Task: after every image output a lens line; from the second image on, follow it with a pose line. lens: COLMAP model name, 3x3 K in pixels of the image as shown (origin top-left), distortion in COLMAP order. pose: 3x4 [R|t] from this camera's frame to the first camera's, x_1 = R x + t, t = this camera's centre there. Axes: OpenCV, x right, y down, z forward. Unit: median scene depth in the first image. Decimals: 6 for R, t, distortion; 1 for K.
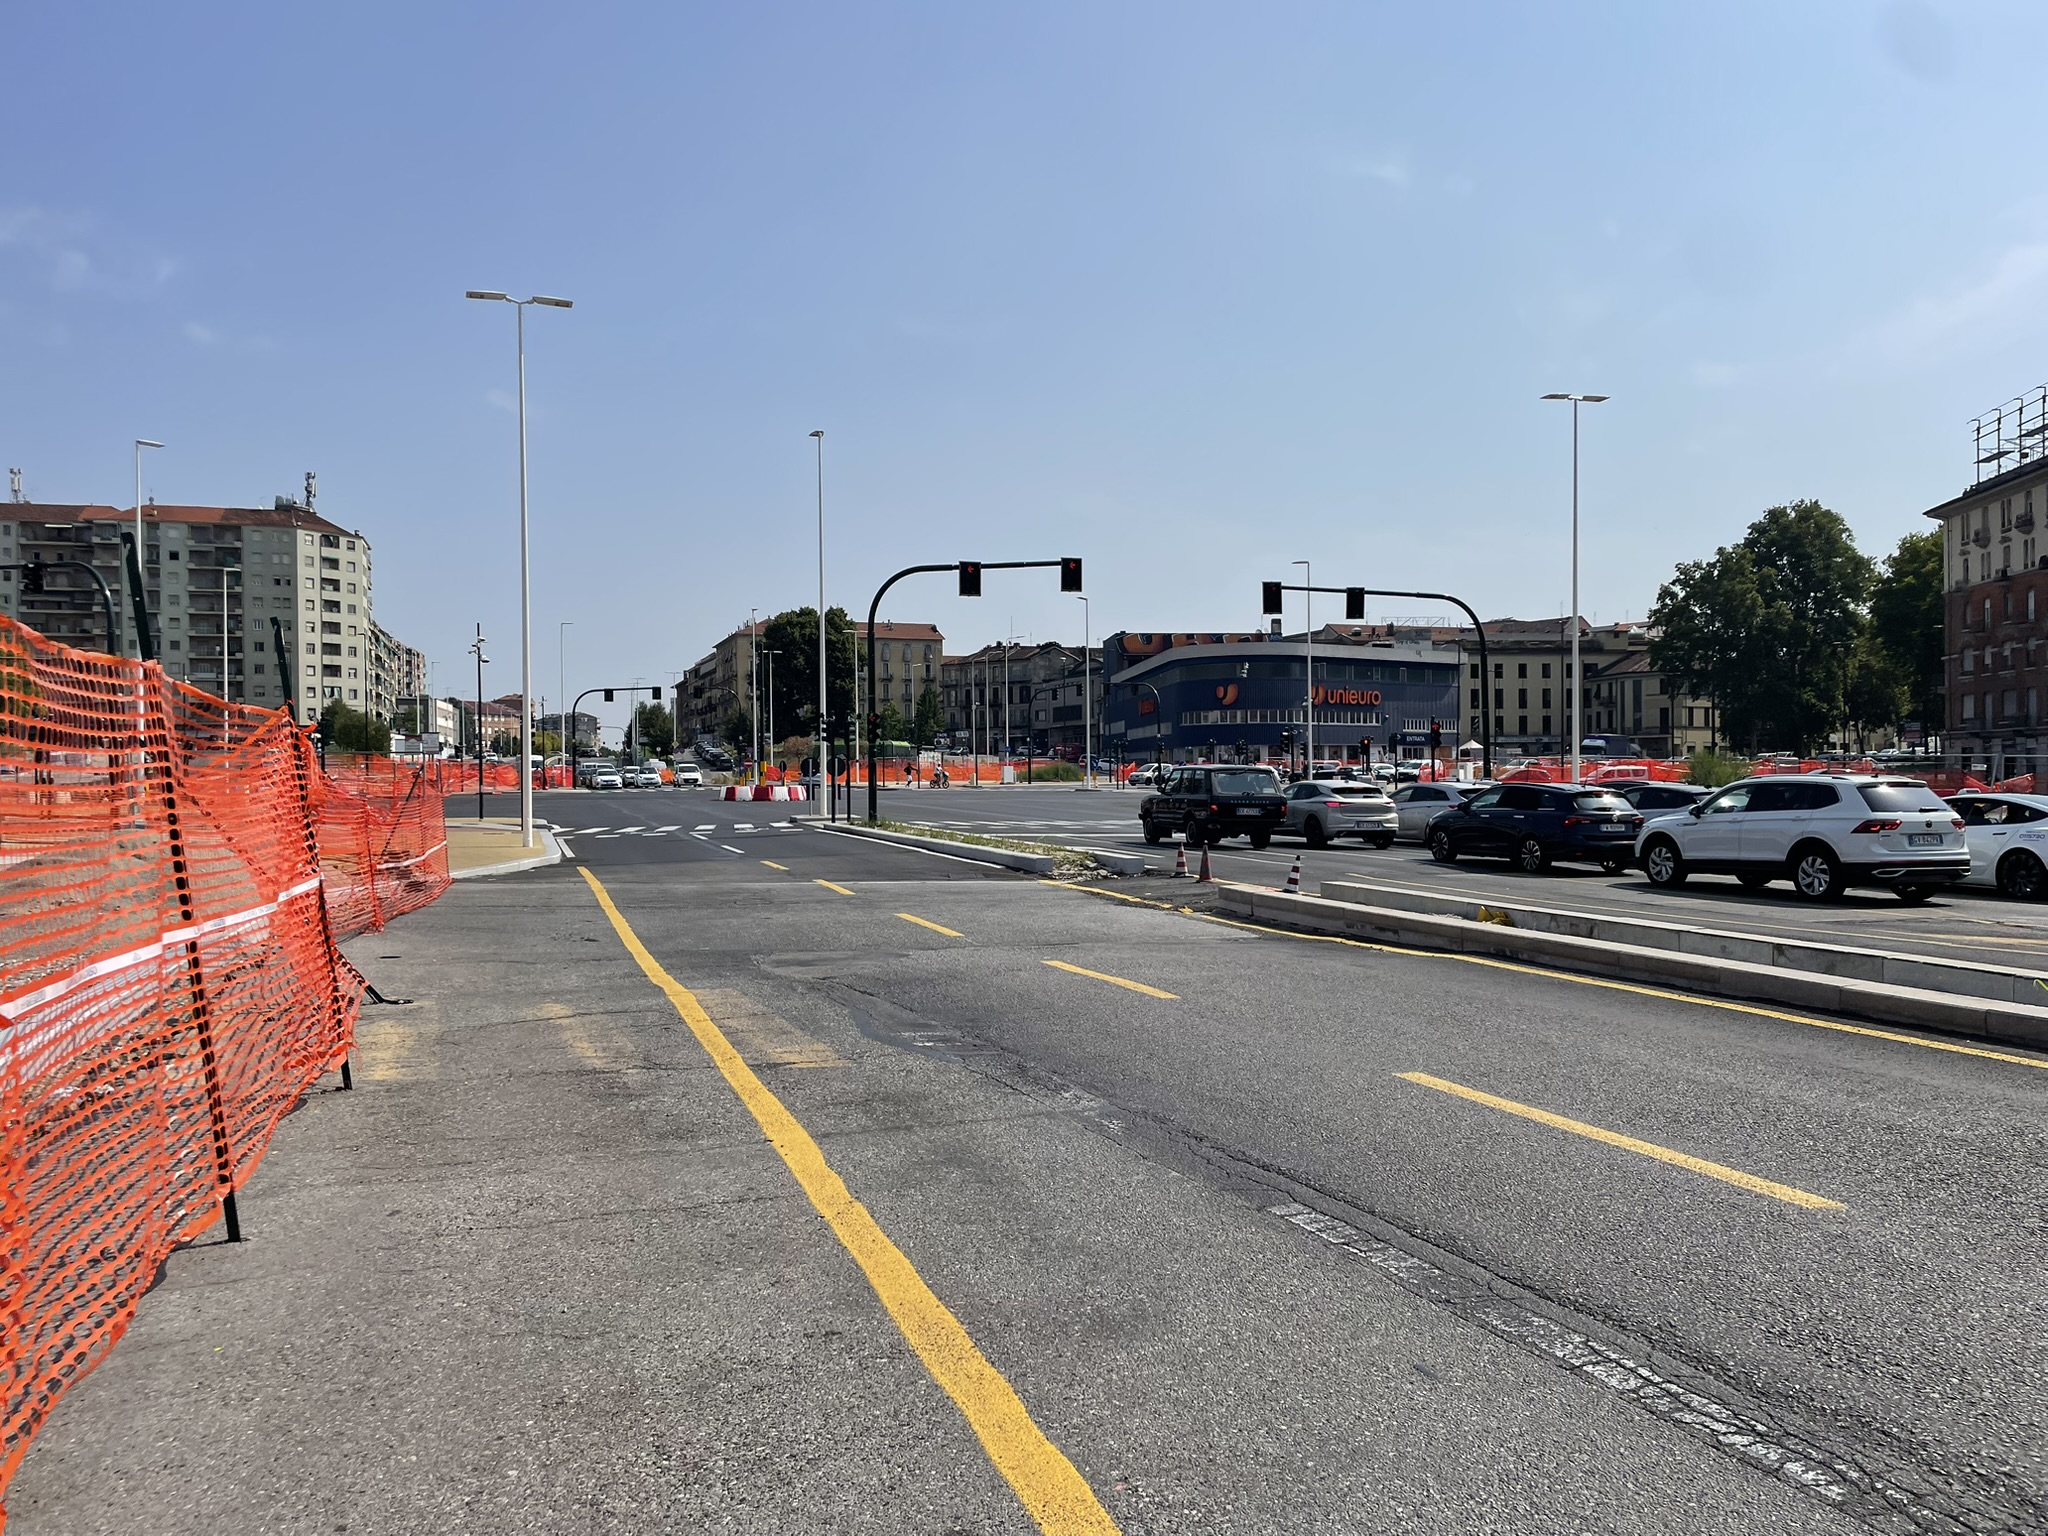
lens RADIAL K [[1558.5, 0, 1039.1], [0, 1558.5, 778.1], [0, 0, 1]] dist [0.119295, -0.148526]
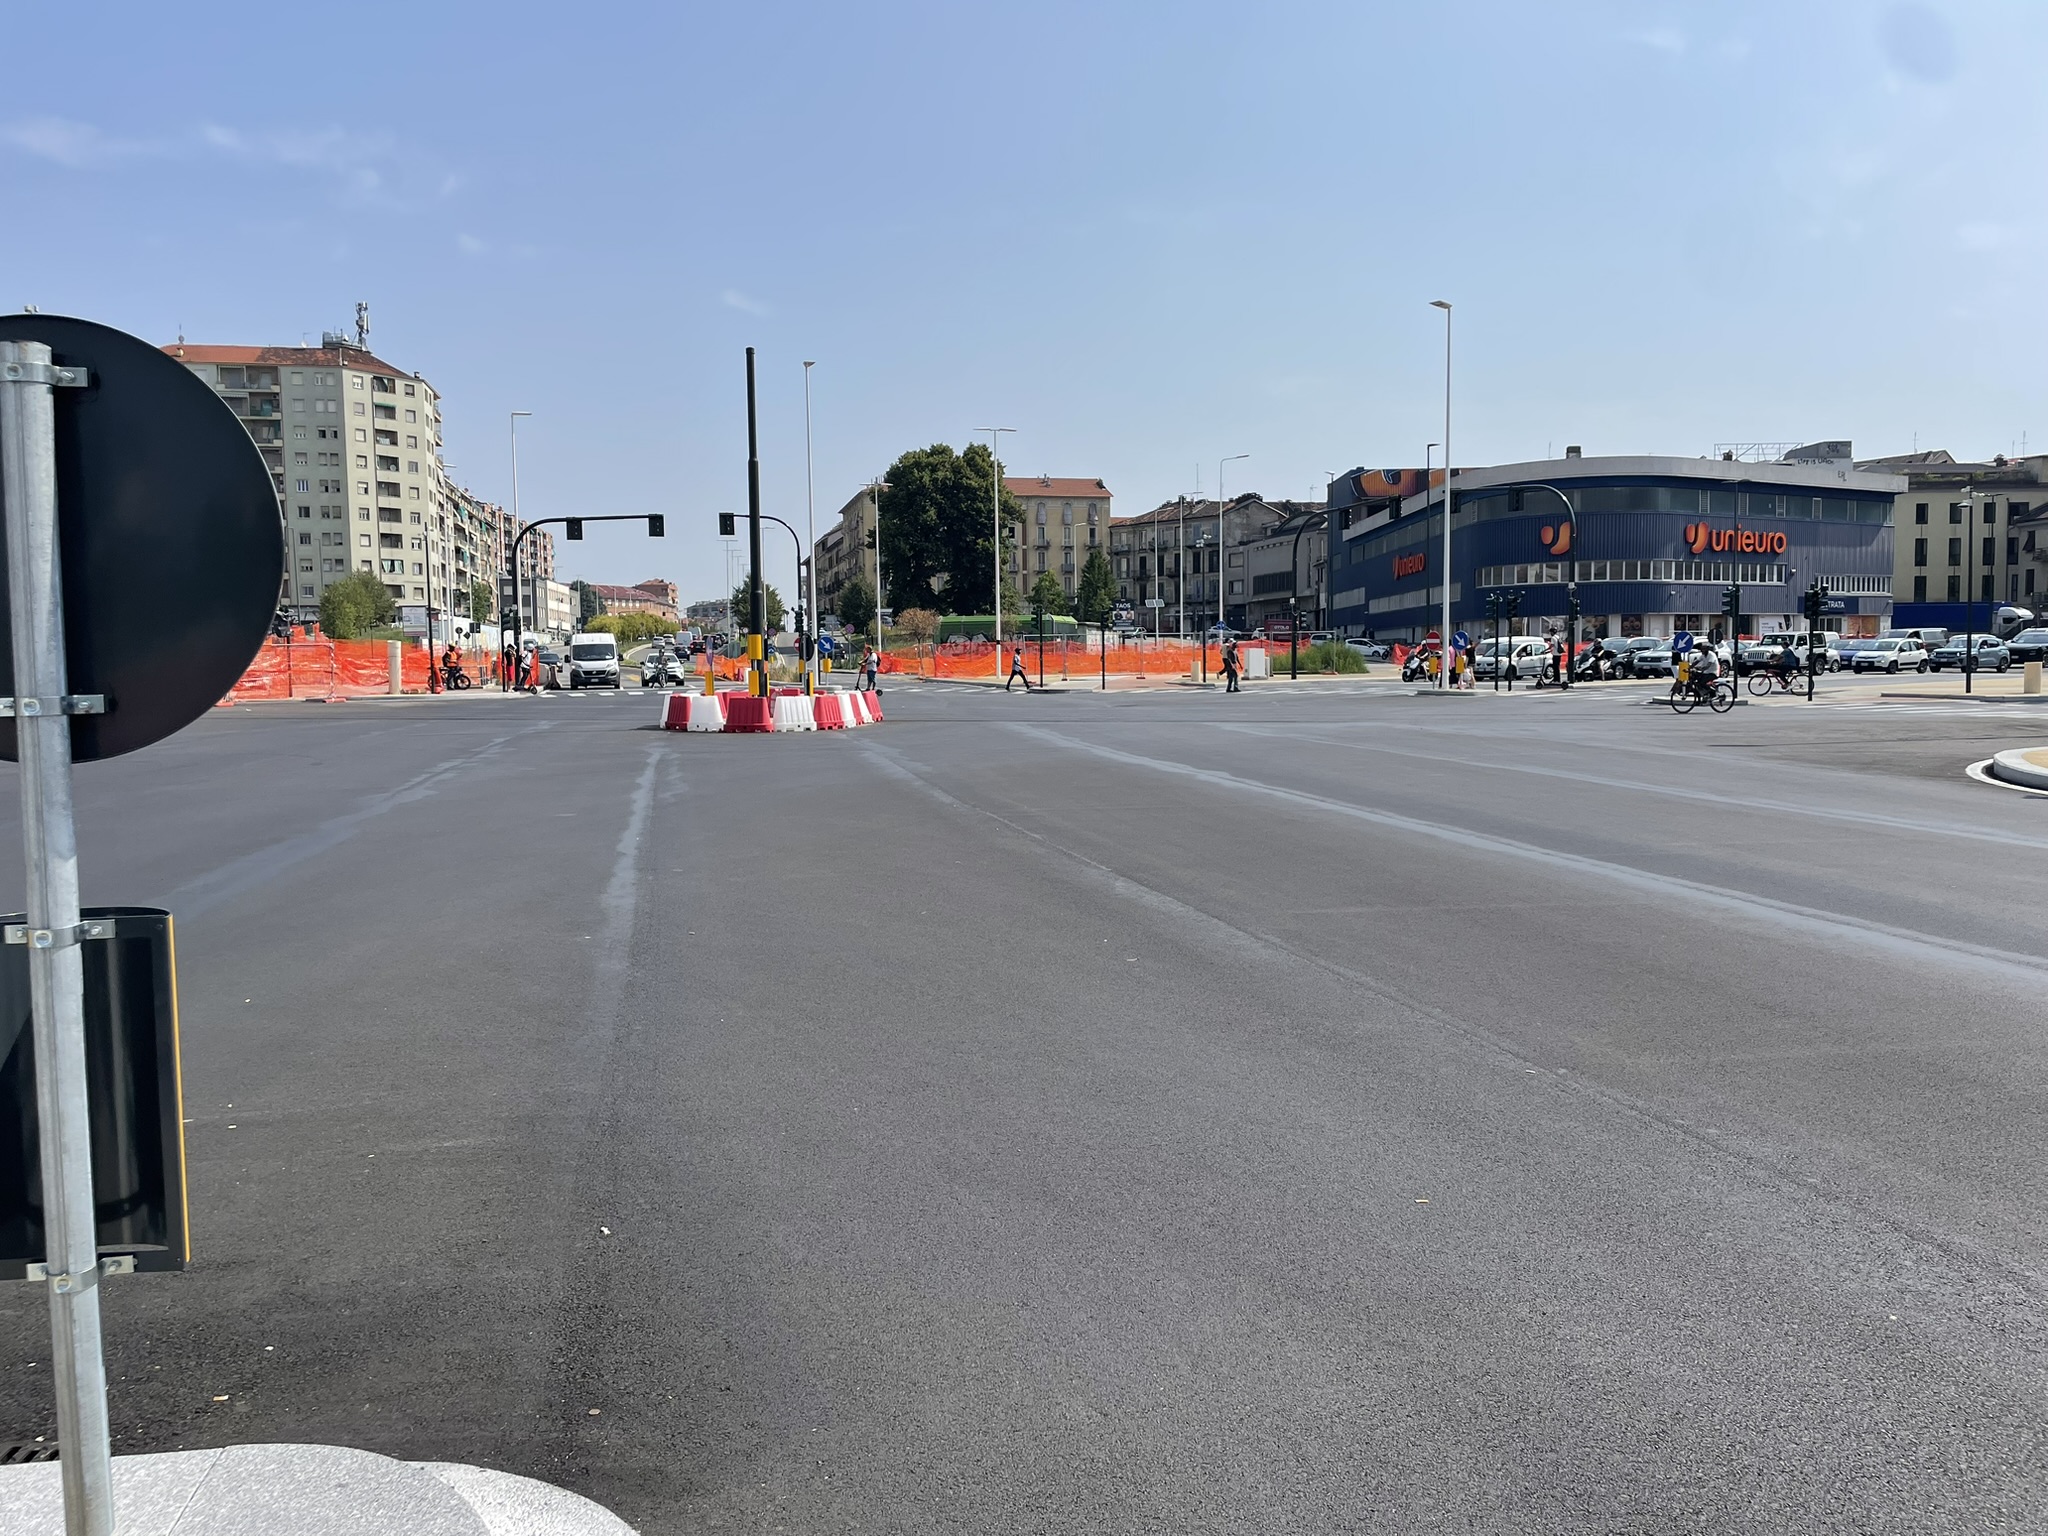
lens RADIAL K [[1561.5, 0, 1024.0], [0, 1561.5, 768.0], [0, 0, 1]] dist [0.122939, -0.163456]
pose [[0.994147, 0.003342, -0.107987, -0.020369], [0.003707, 0.997878, 0.065013, -0.000718], [0.107975, -0.065033, 0.992024, 0.197763]]
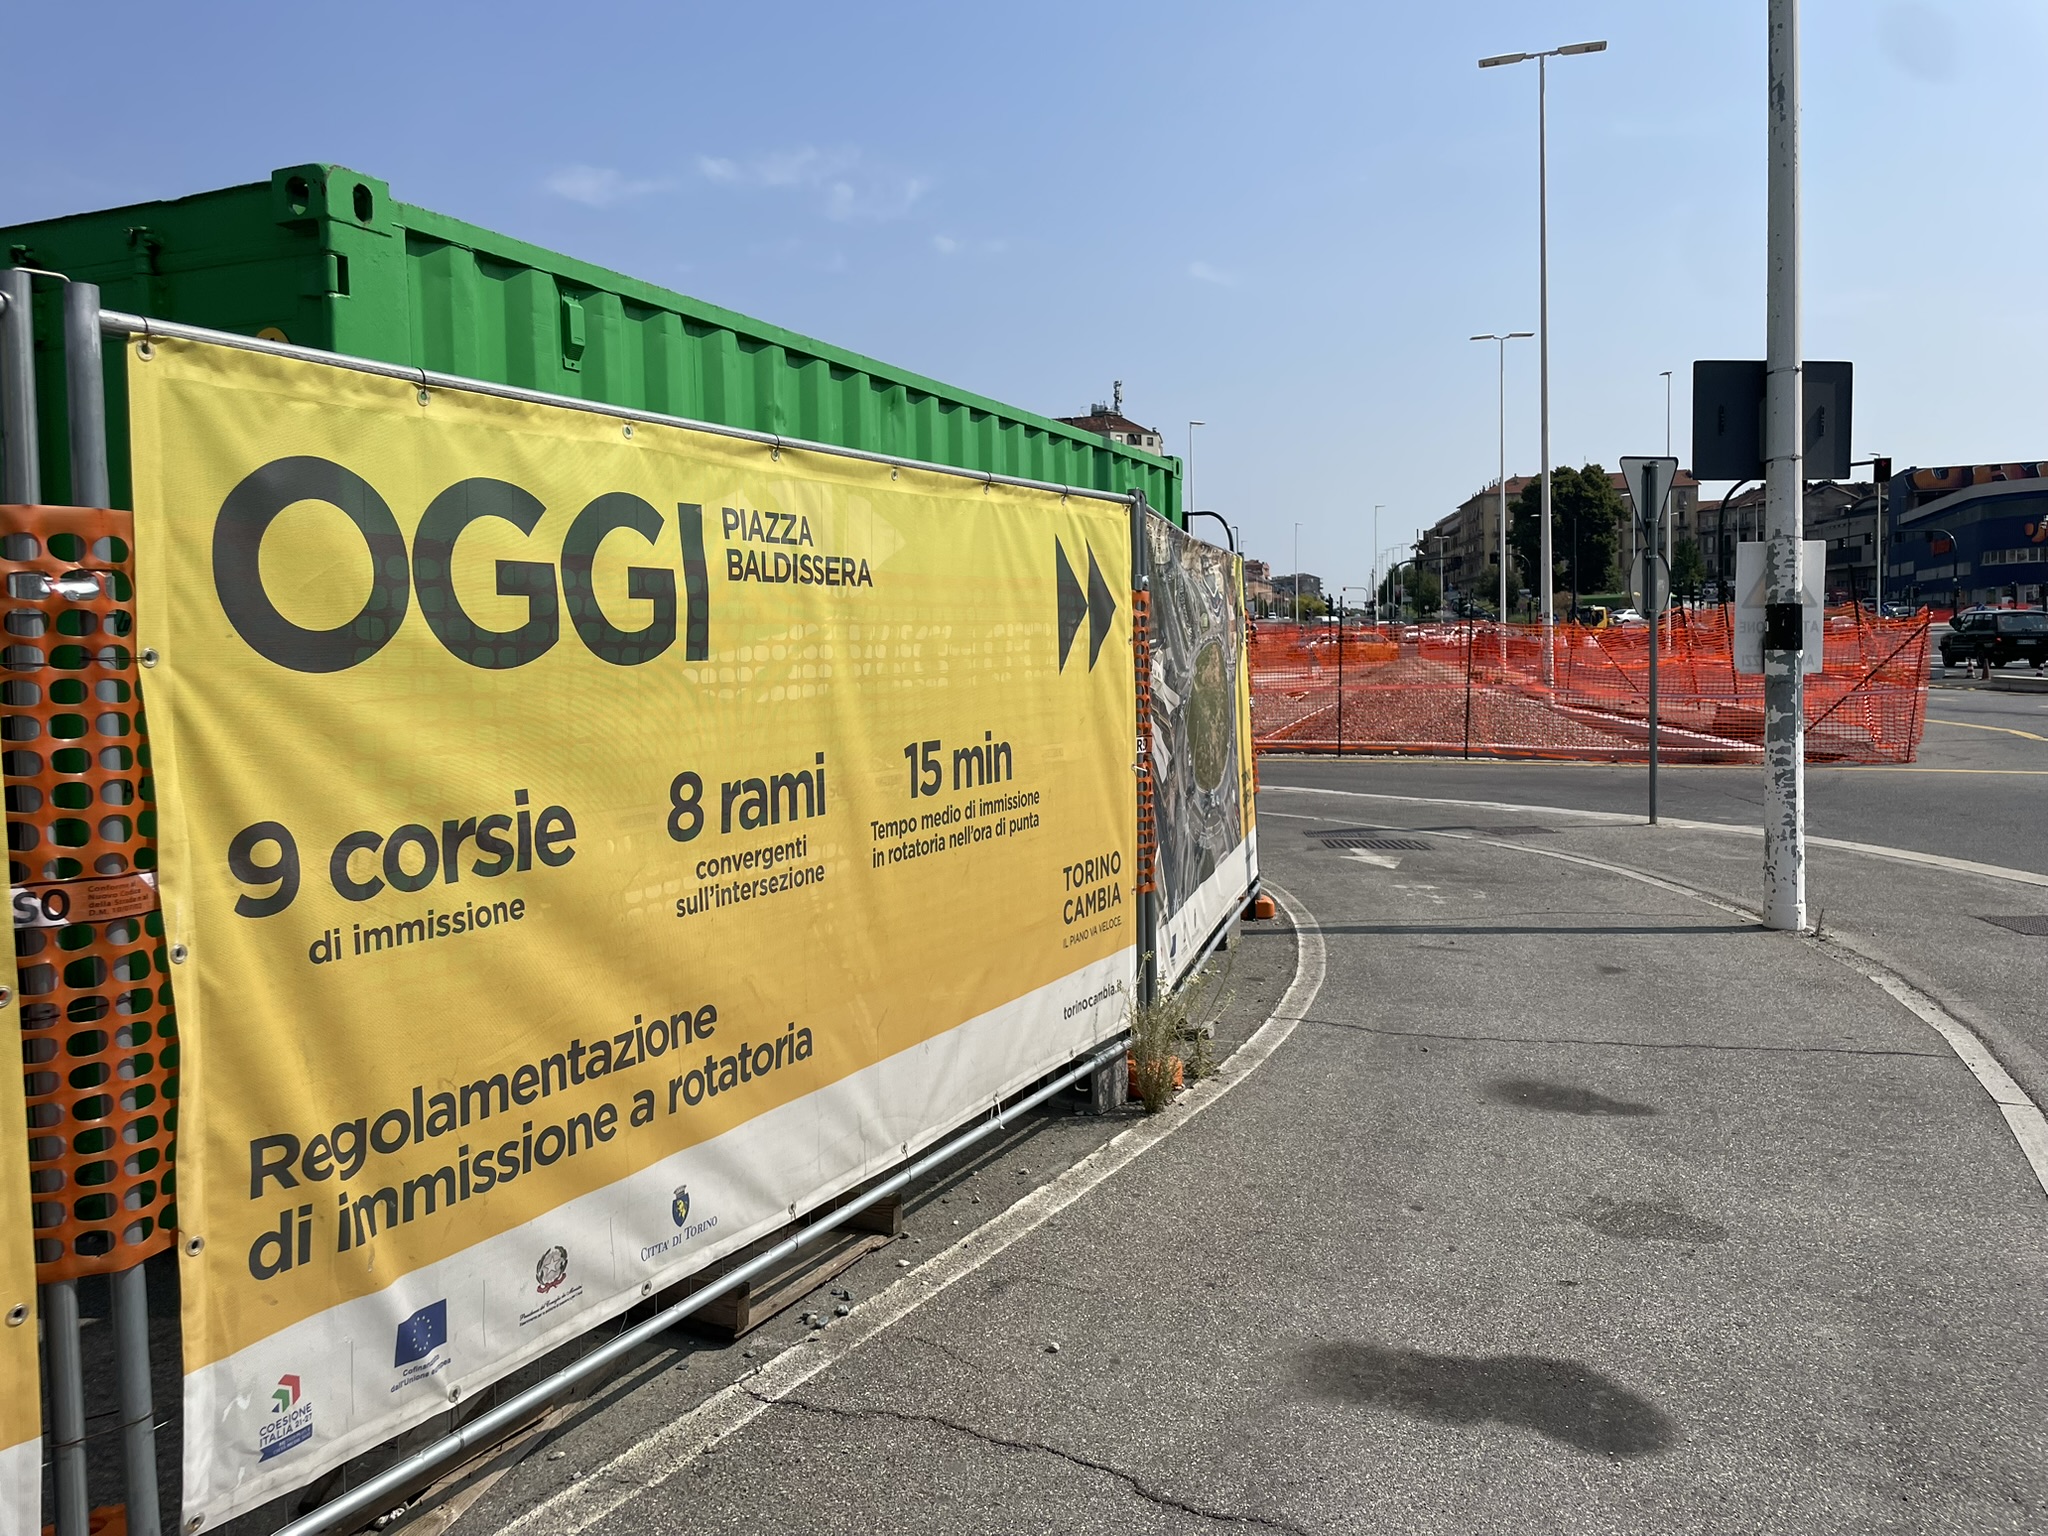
lens RADIAL K [[1563.5, 0, 1024.0], [0, 1563.5, 768.0], [0, 0, 1]] dist [0.061409, -0.062068]
pose [[0.899565, 0.014366, -0.436551, -0.008260], [0.022638, 0.996582, 0.079444, 0.000002], [0.436200, -0.081347, 0.896165, -0.103838]]
